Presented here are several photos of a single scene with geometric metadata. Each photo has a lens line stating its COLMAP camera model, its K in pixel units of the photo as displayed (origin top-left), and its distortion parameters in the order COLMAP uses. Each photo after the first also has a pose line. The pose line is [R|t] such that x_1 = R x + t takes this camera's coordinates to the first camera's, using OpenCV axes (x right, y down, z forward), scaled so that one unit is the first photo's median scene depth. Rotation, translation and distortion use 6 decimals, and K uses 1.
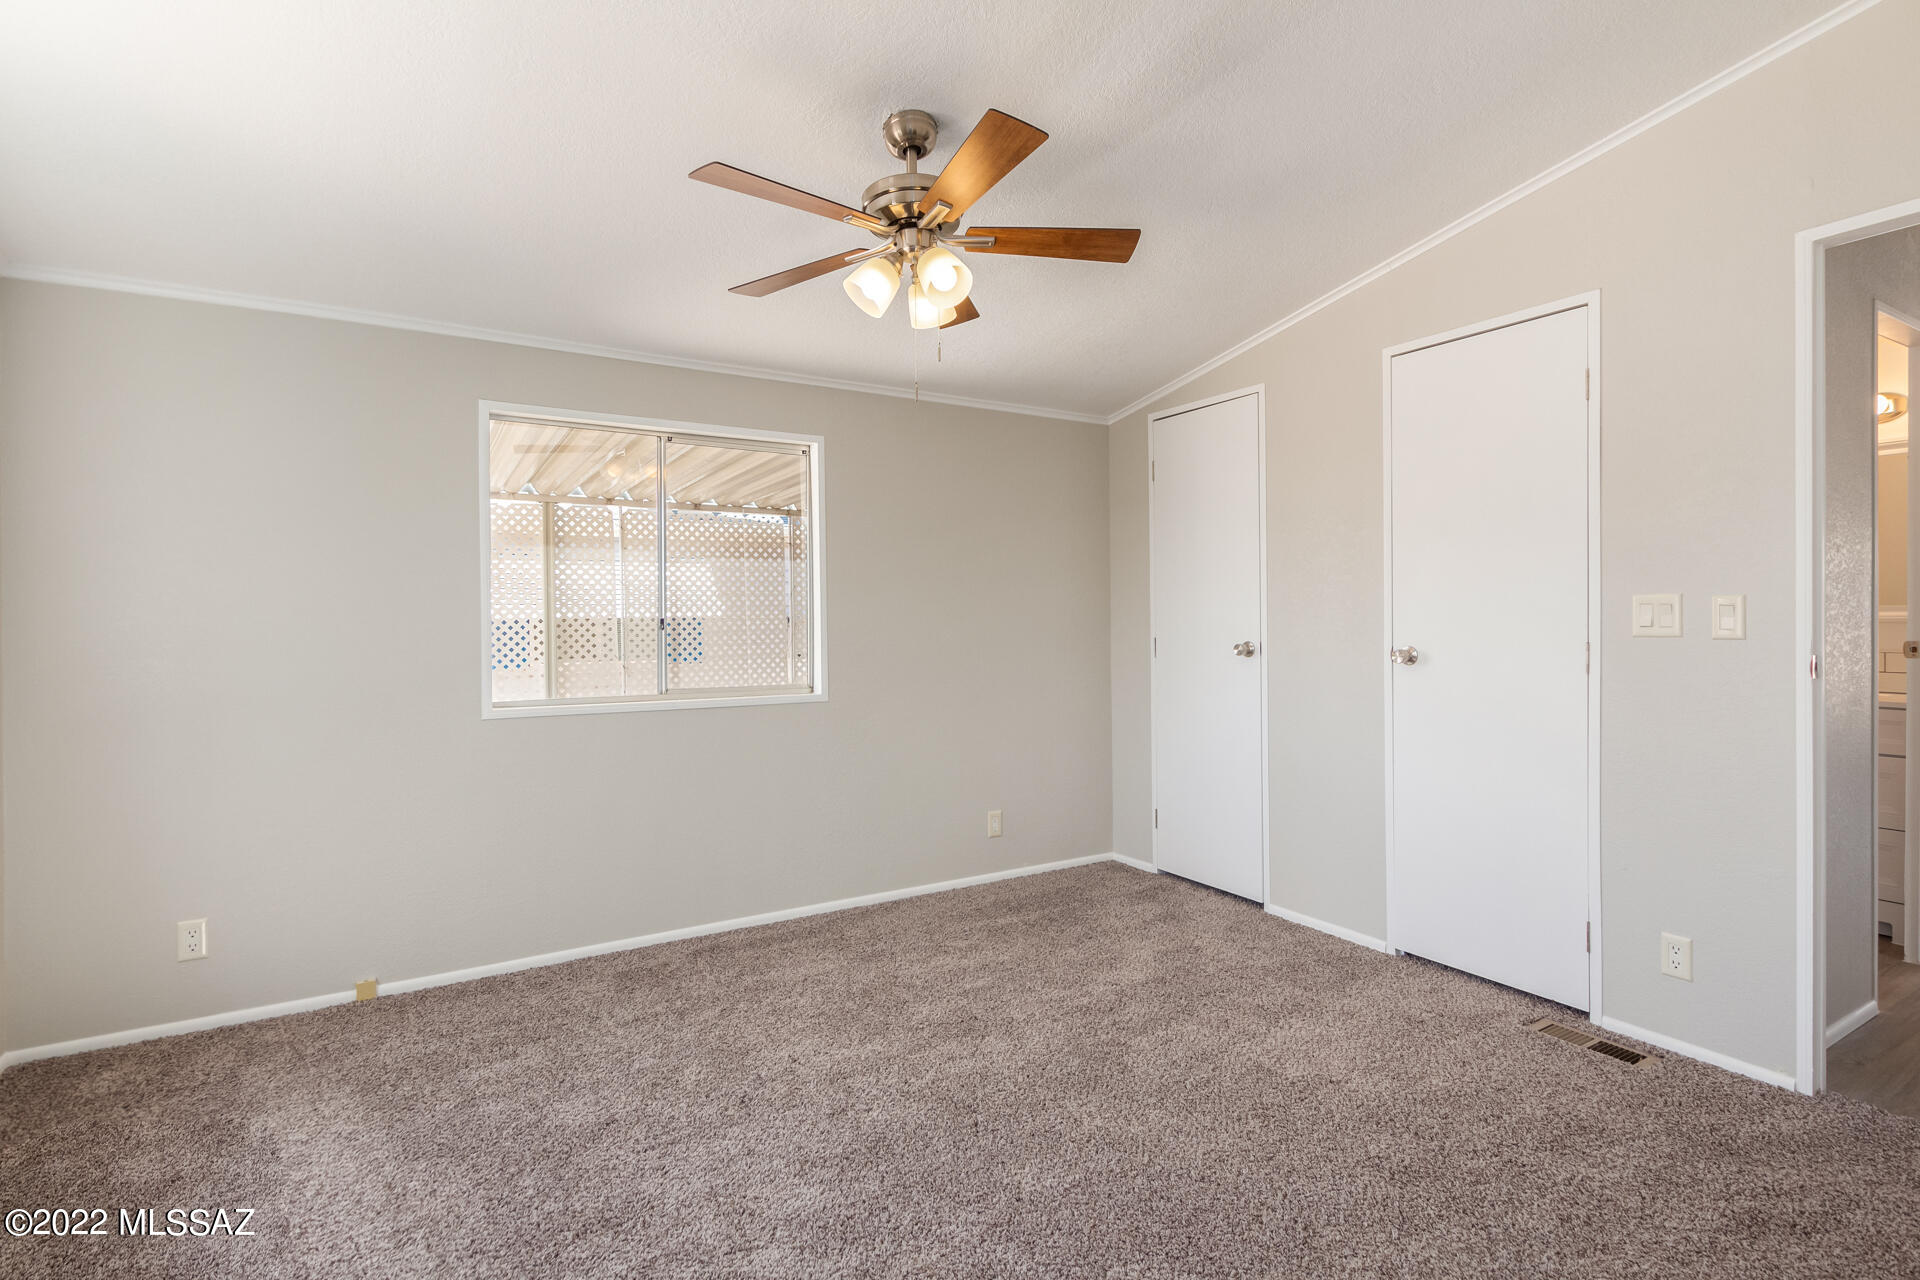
lens RADIAL K [[891.6, 0, 965.6], [0, 891.6, 627.2], [0, 0, 1]] dist [0.000969, -0.000450]
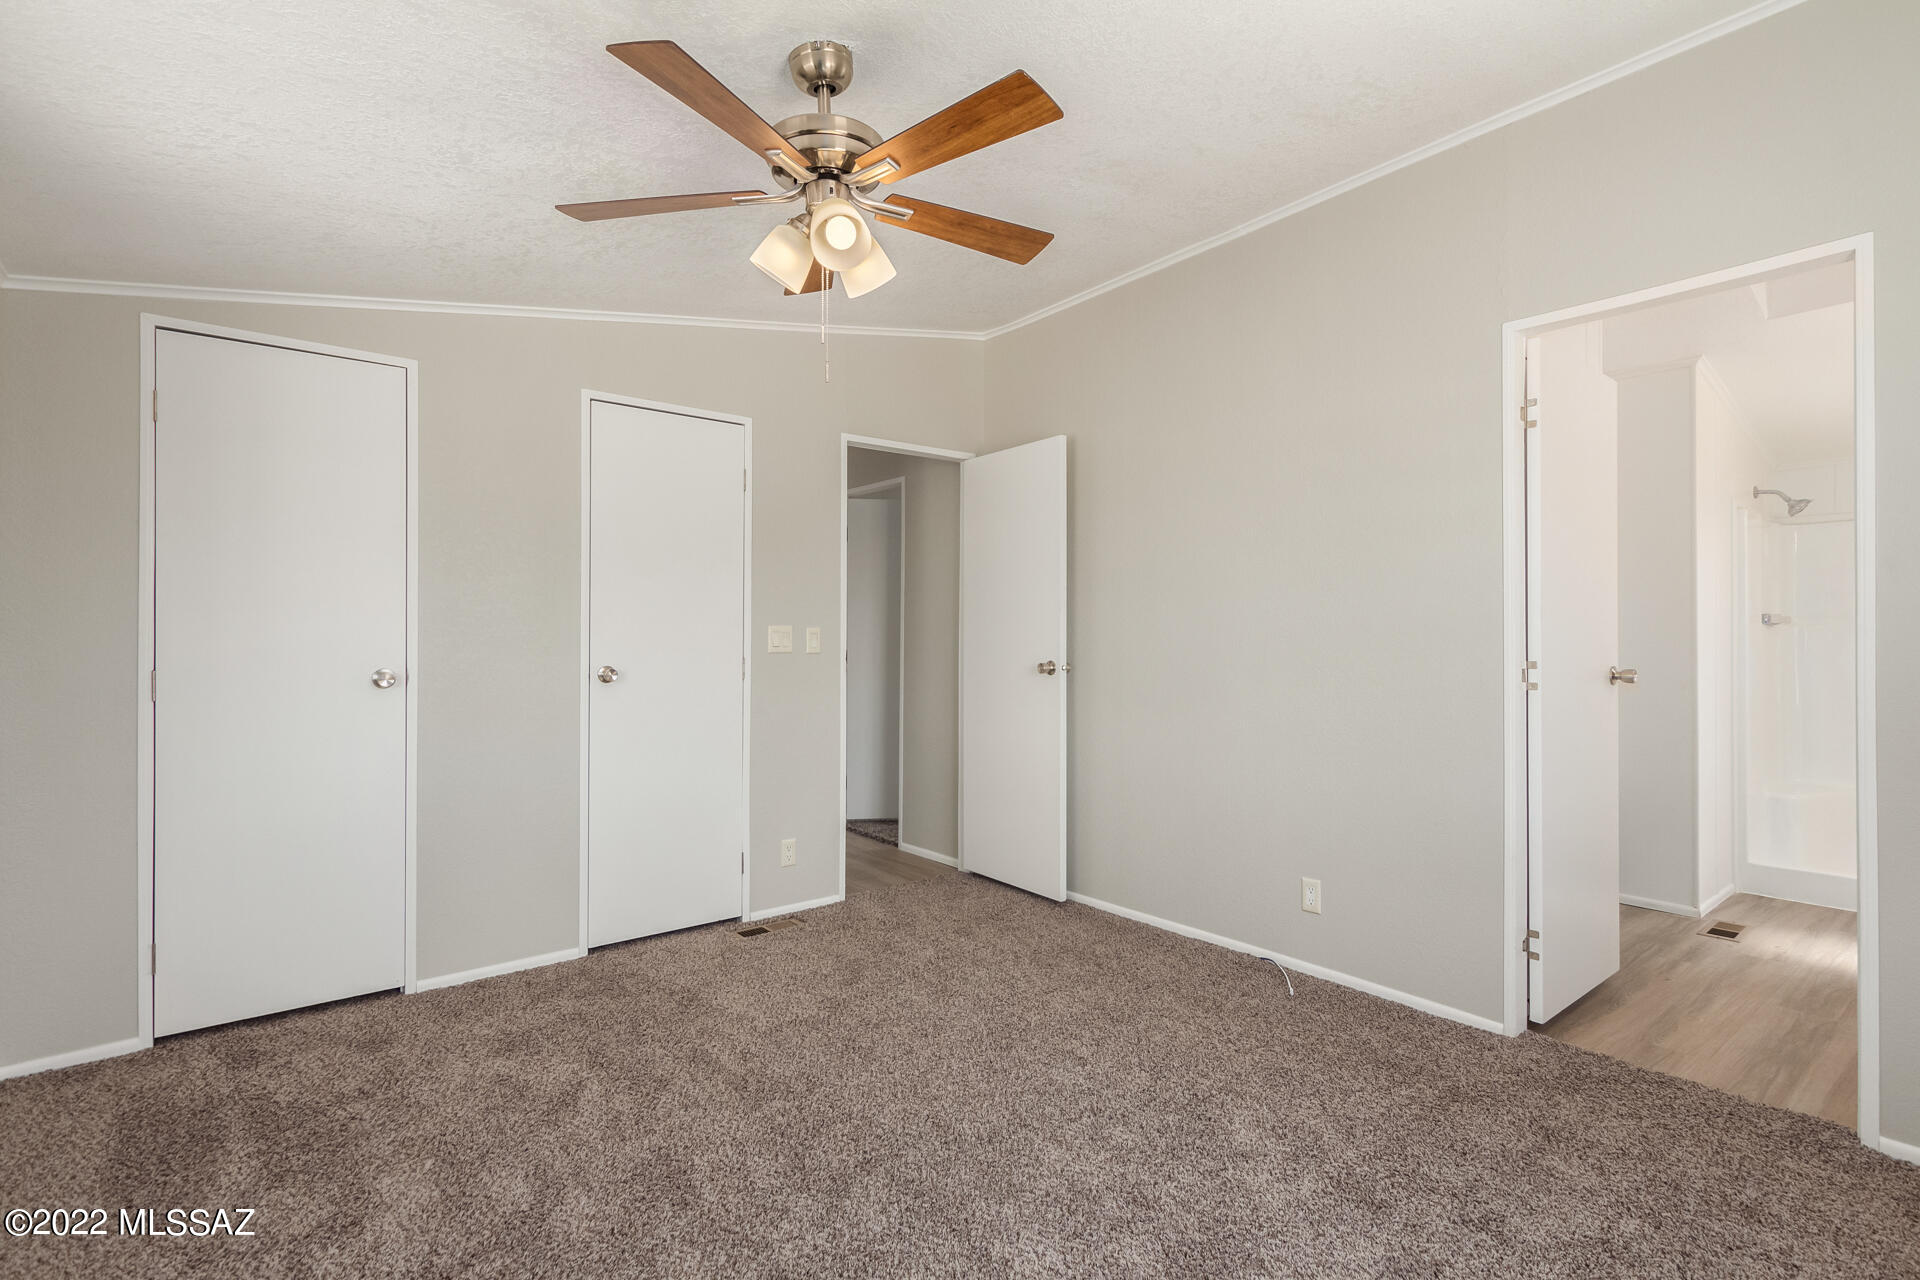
lens RADIAL K [[891.6, 0, 965.8], [0, 891.6, 637.5], [0, 0, 1]] dist [0.000969, -0.000450]
pose [[-0.124368, 0.005423, 0.992221, -0.646746], [0.009078, 0.999949, -0.004328, -0.005898], [-0.992195, 0.008469, -0.124410, 0.683269]]
